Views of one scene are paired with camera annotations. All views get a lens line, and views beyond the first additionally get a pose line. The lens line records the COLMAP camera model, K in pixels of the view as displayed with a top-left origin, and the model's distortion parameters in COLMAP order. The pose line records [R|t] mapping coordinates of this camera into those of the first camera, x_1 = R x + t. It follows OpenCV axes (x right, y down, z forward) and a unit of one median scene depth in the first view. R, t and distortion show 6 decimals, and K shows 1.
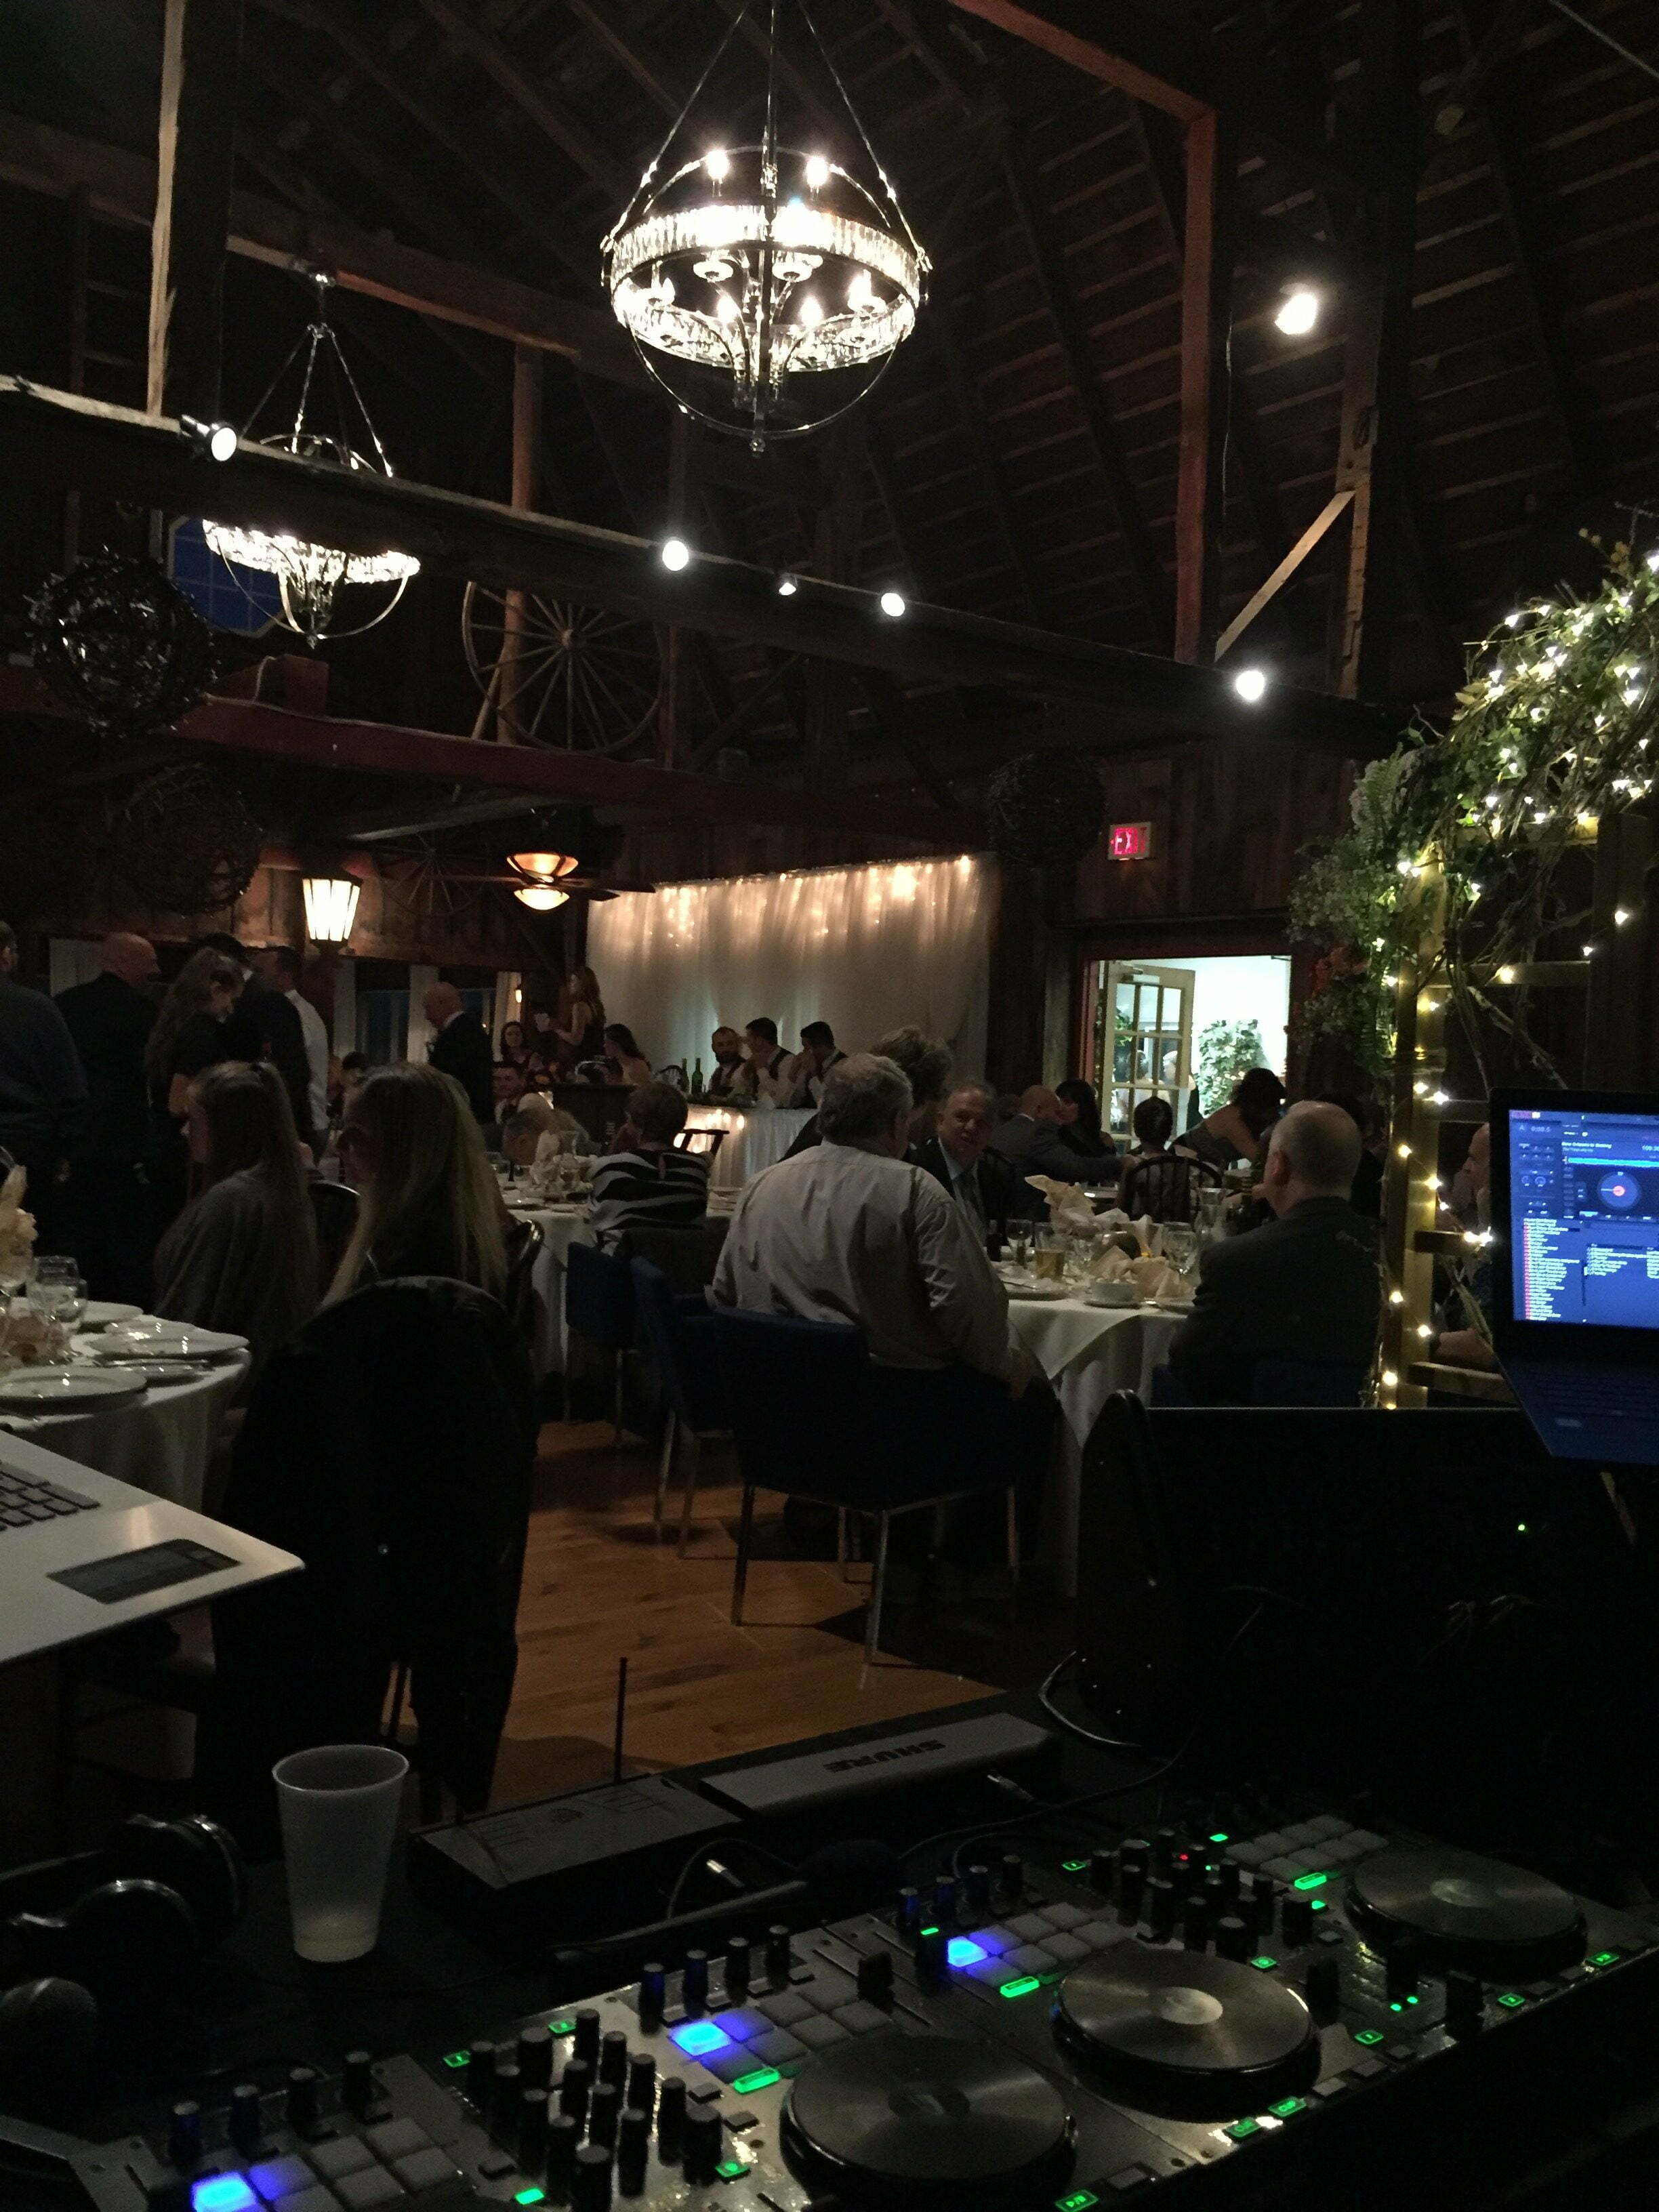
lens RADIAL K [[1923.8, 0, 829.5], [0, 1923.8, 1106.0], [0, 0, 1]] dist [0.085870, -0.144359]
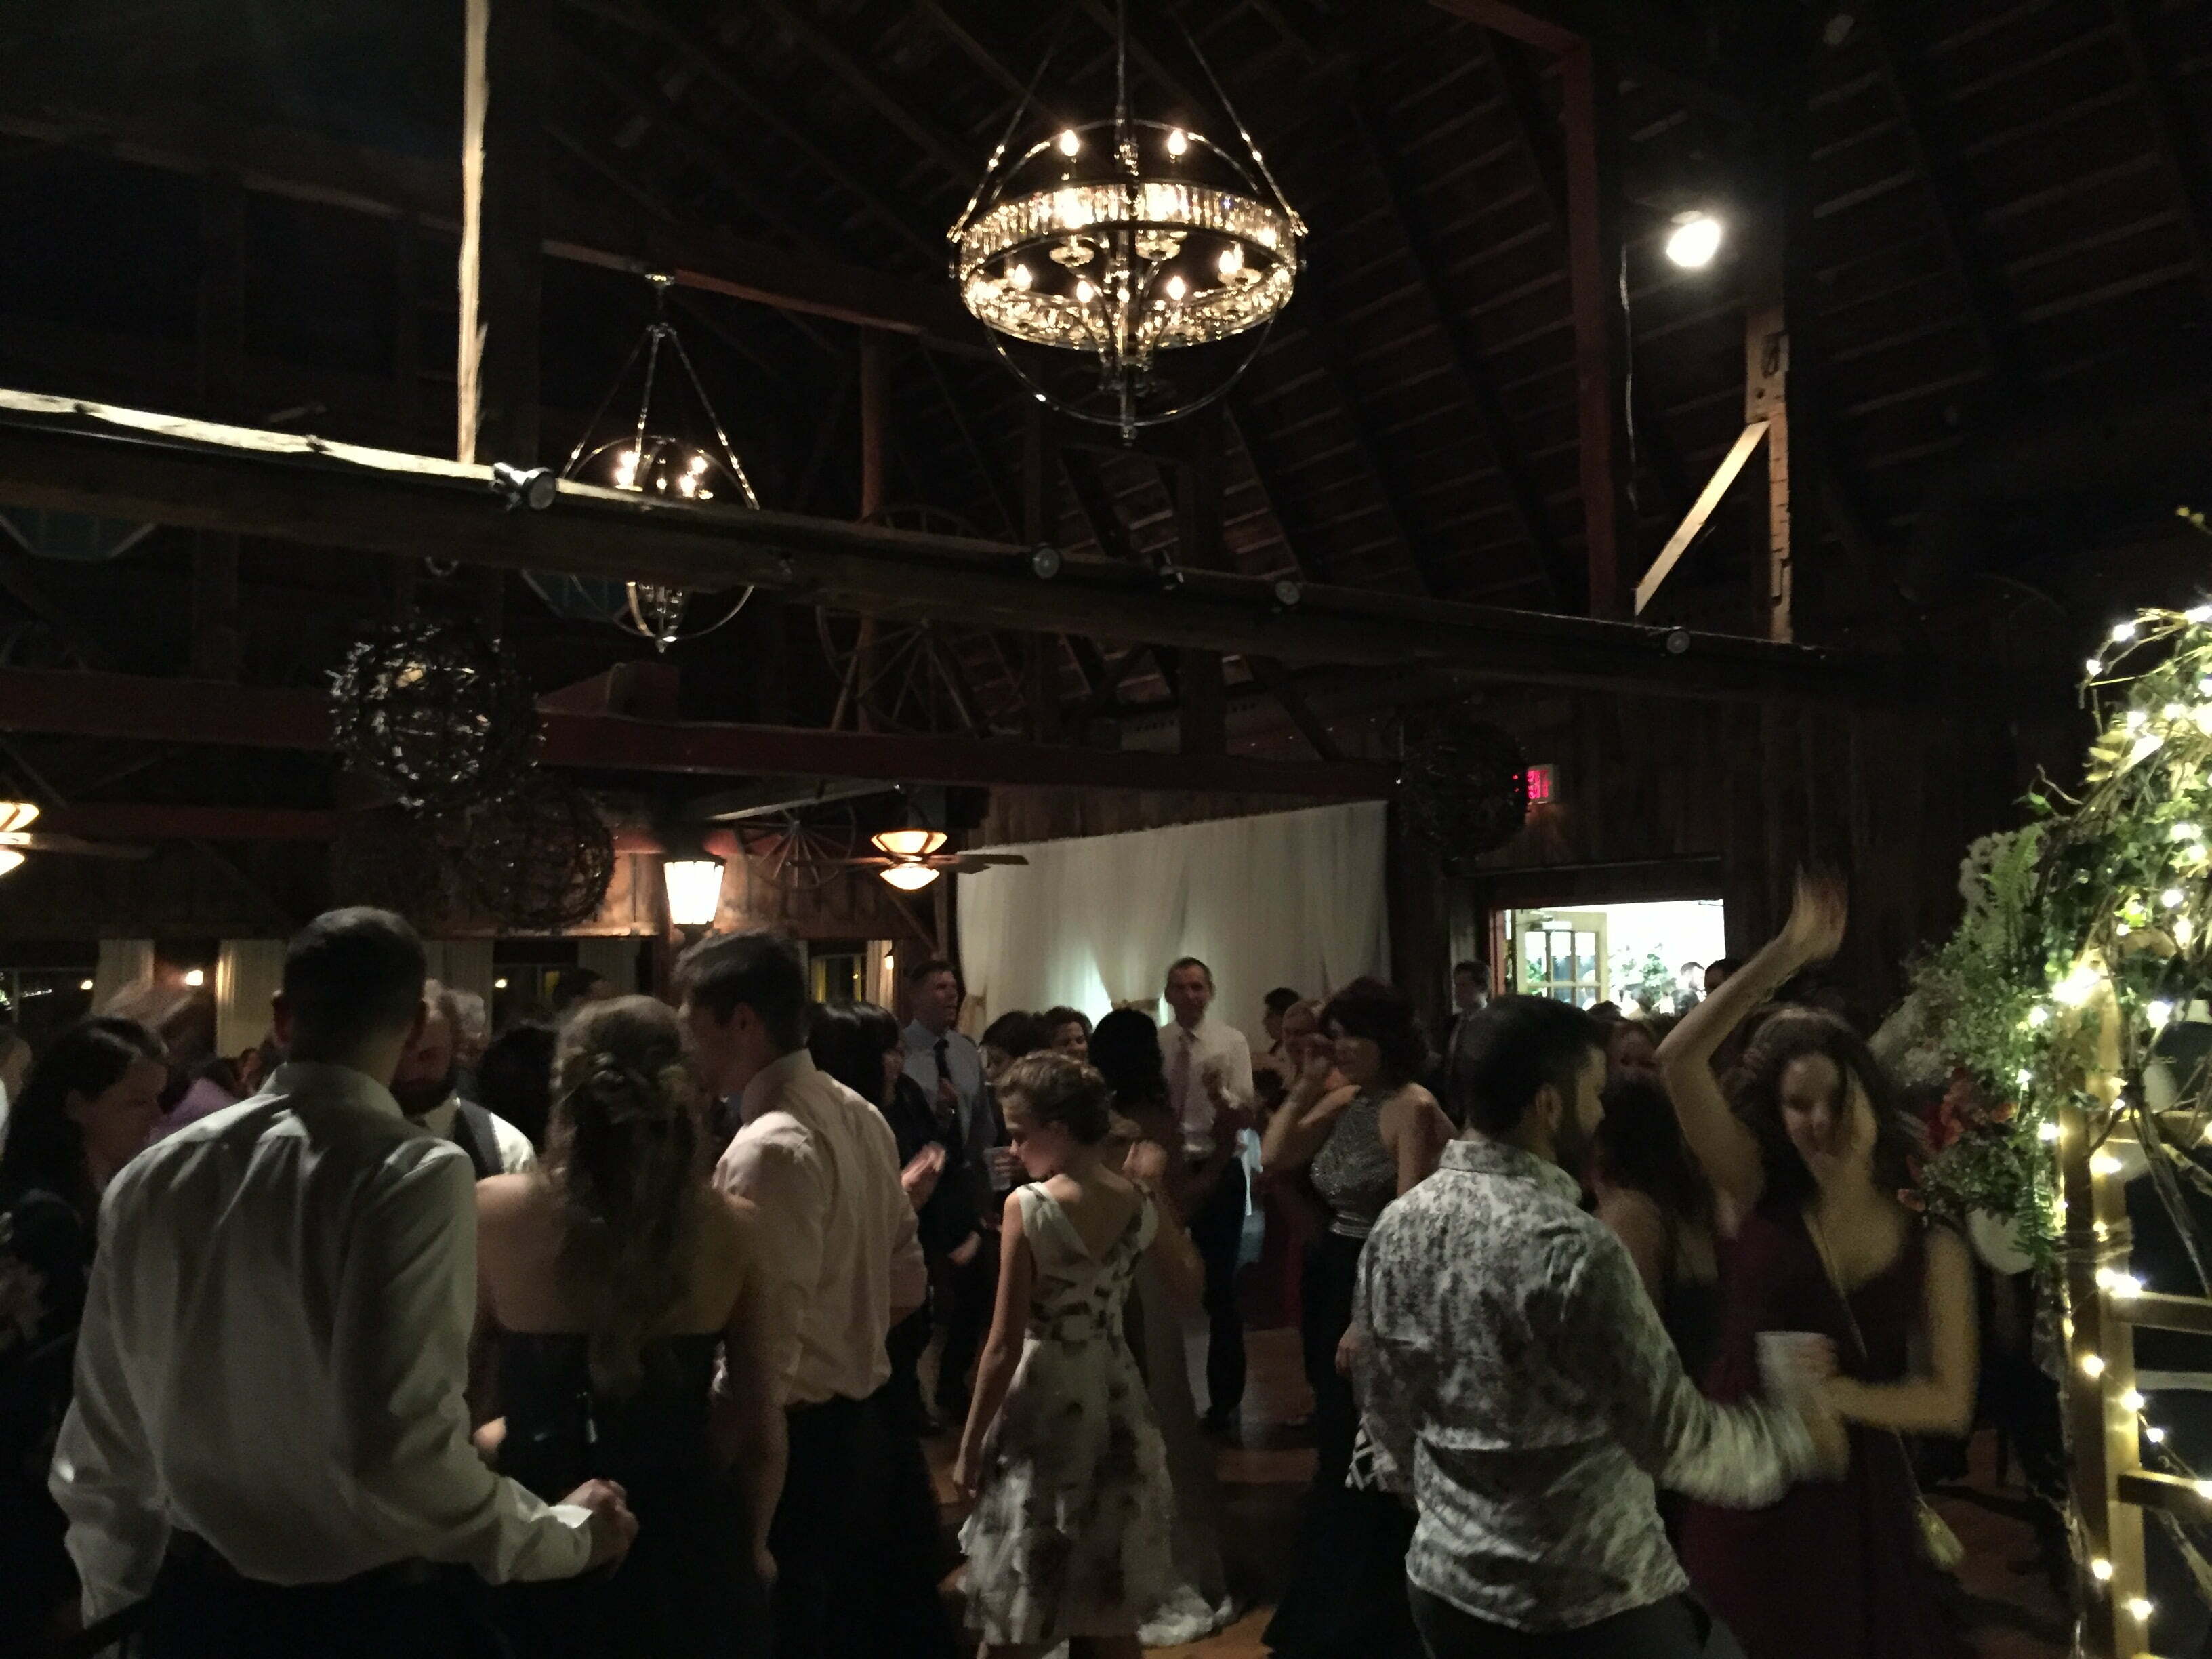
lens RADIAL K [[1918.6, 0, 1100.5], [0, 1918.6, 822.0], [0, 0, 1]] dist [0.080250, -0.127242]
pose [[0.997191, -0.058661, -0.046562, -0.014395], [0.053735, 0.993457, -0.100772, -0.052176], [0.052169, 0.097987, 0.993819, 0.089034]]
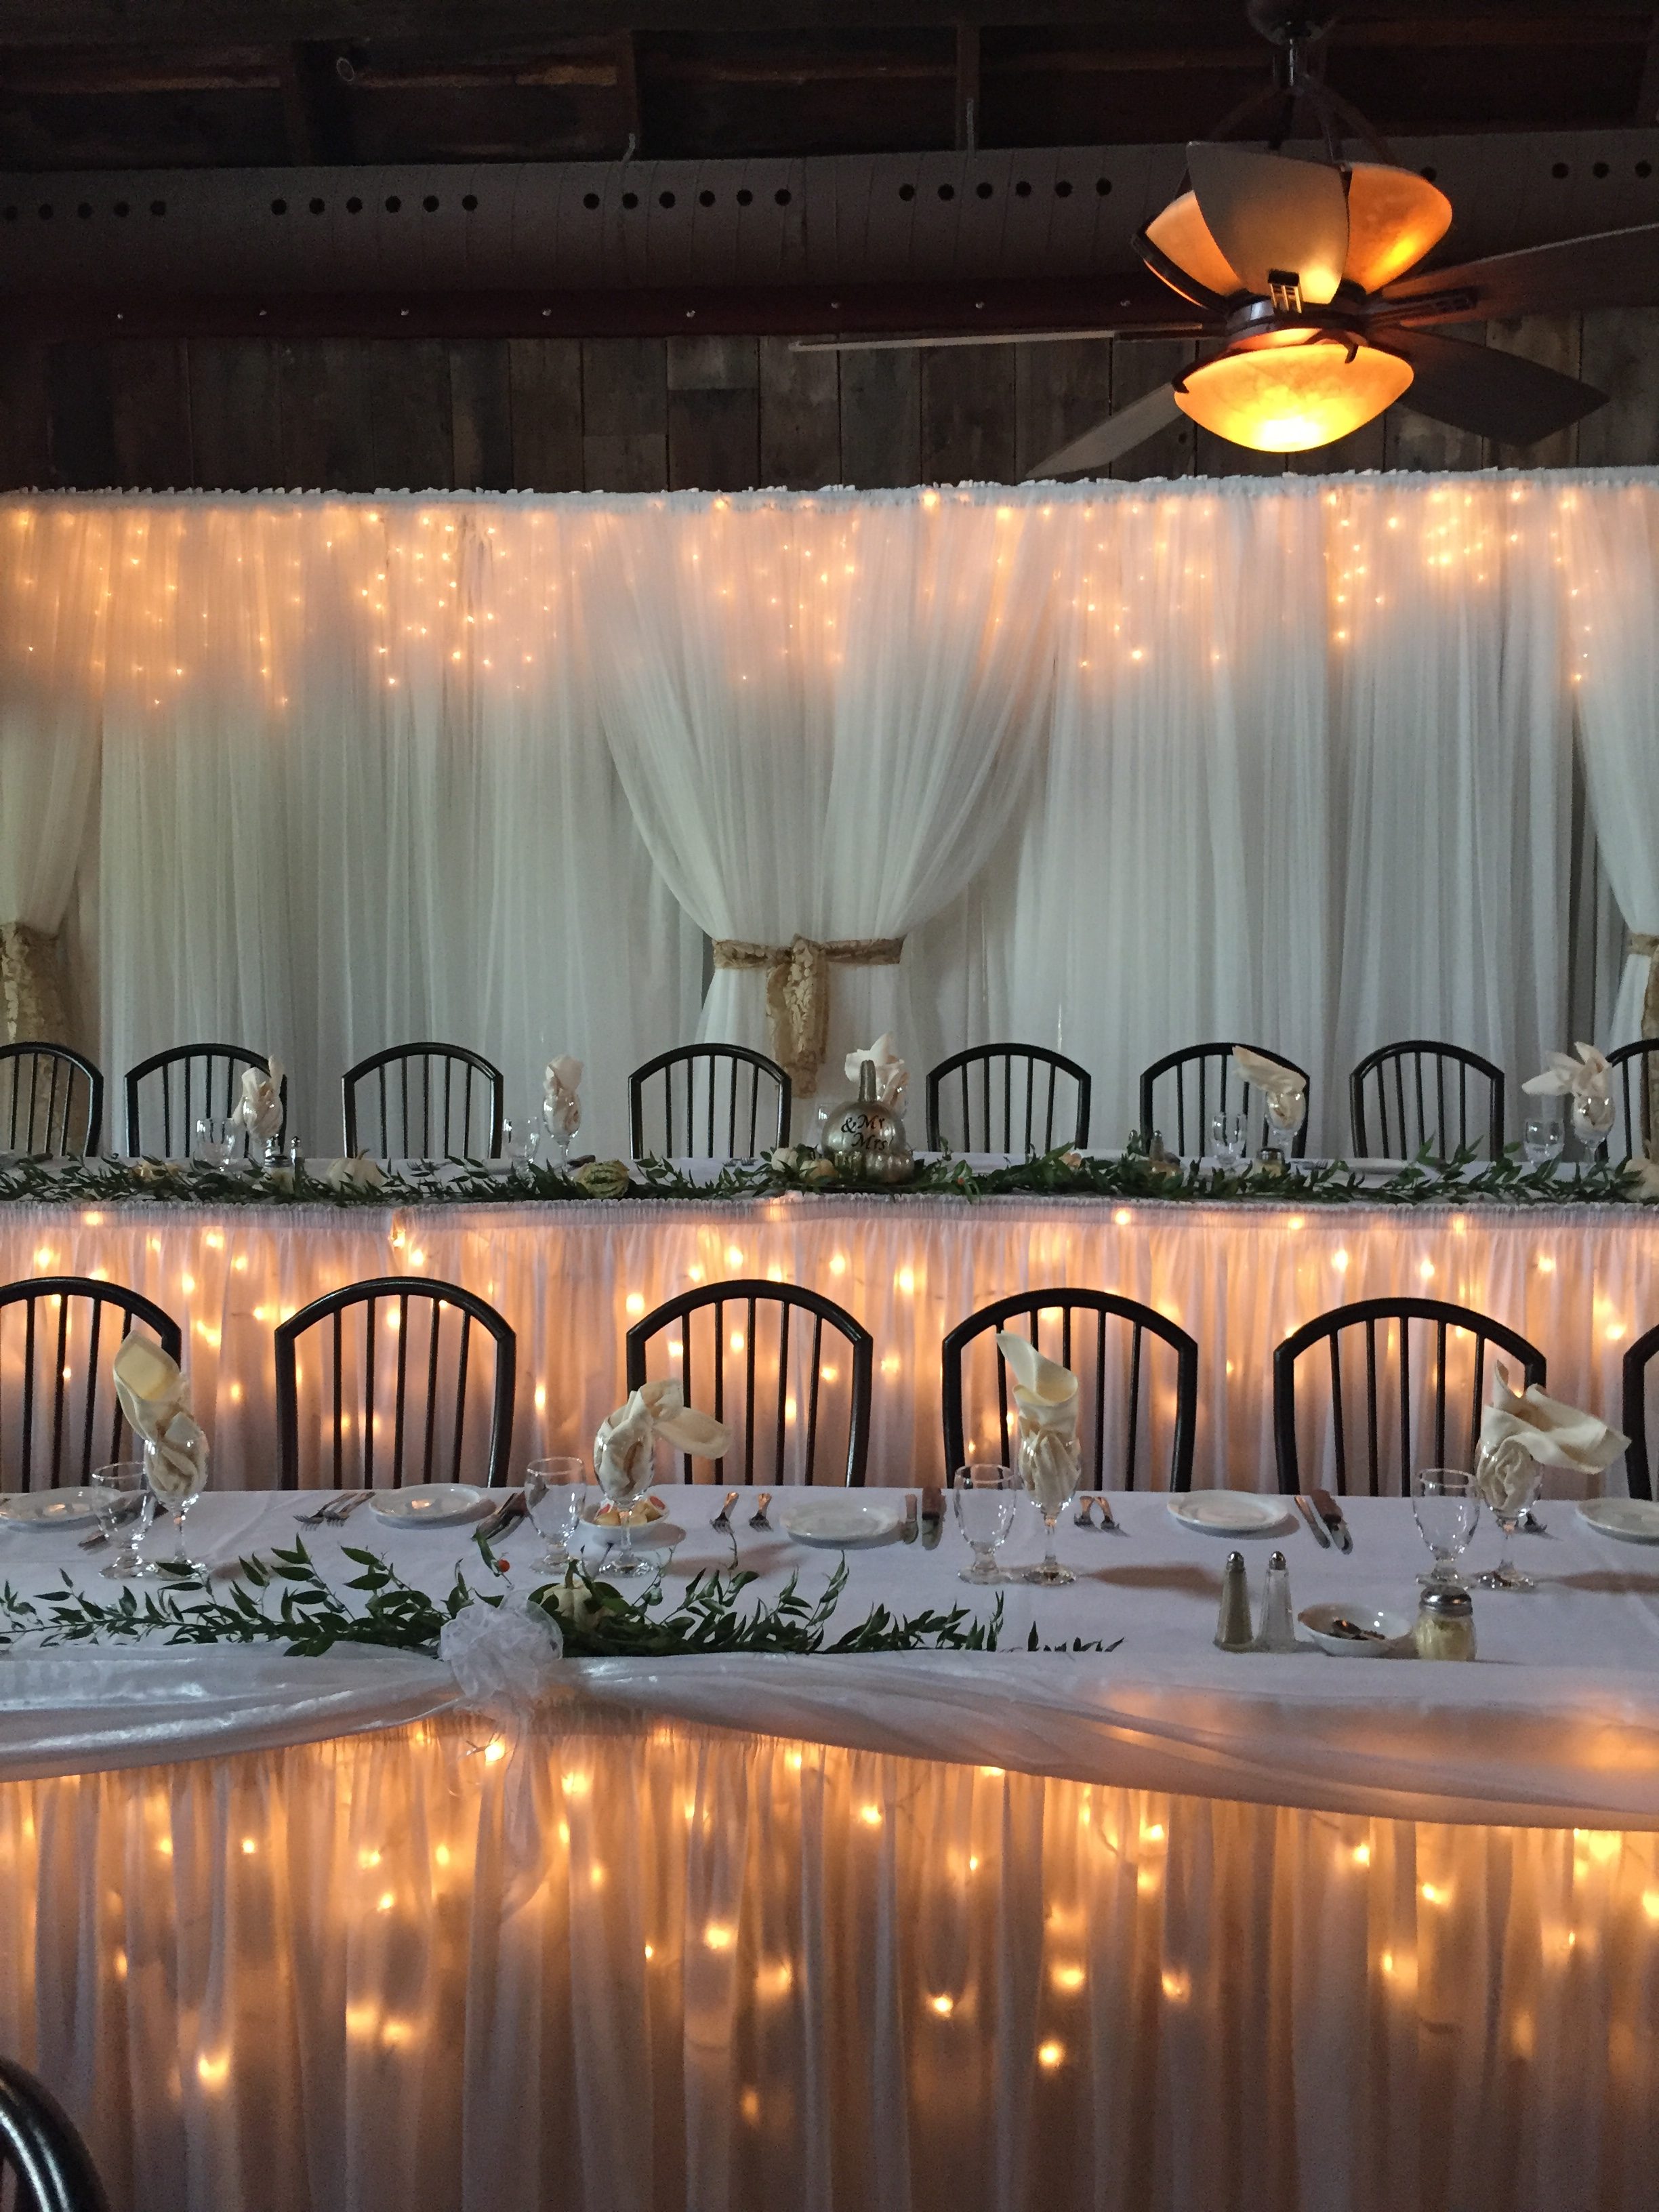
lens RADIAL K [[1918.6, 0, 829.5], [0, 1918.6, 1106.0], [0, 0, 1]] dist [0.080250, -0.127242]
pose [[0.654175, -0.037697, 0.755403, -0.494919], [0.043193, 0.998989, 0.012448, -0.027527], [-0.755109, 0.024485, 0.655142, 1.322429]]
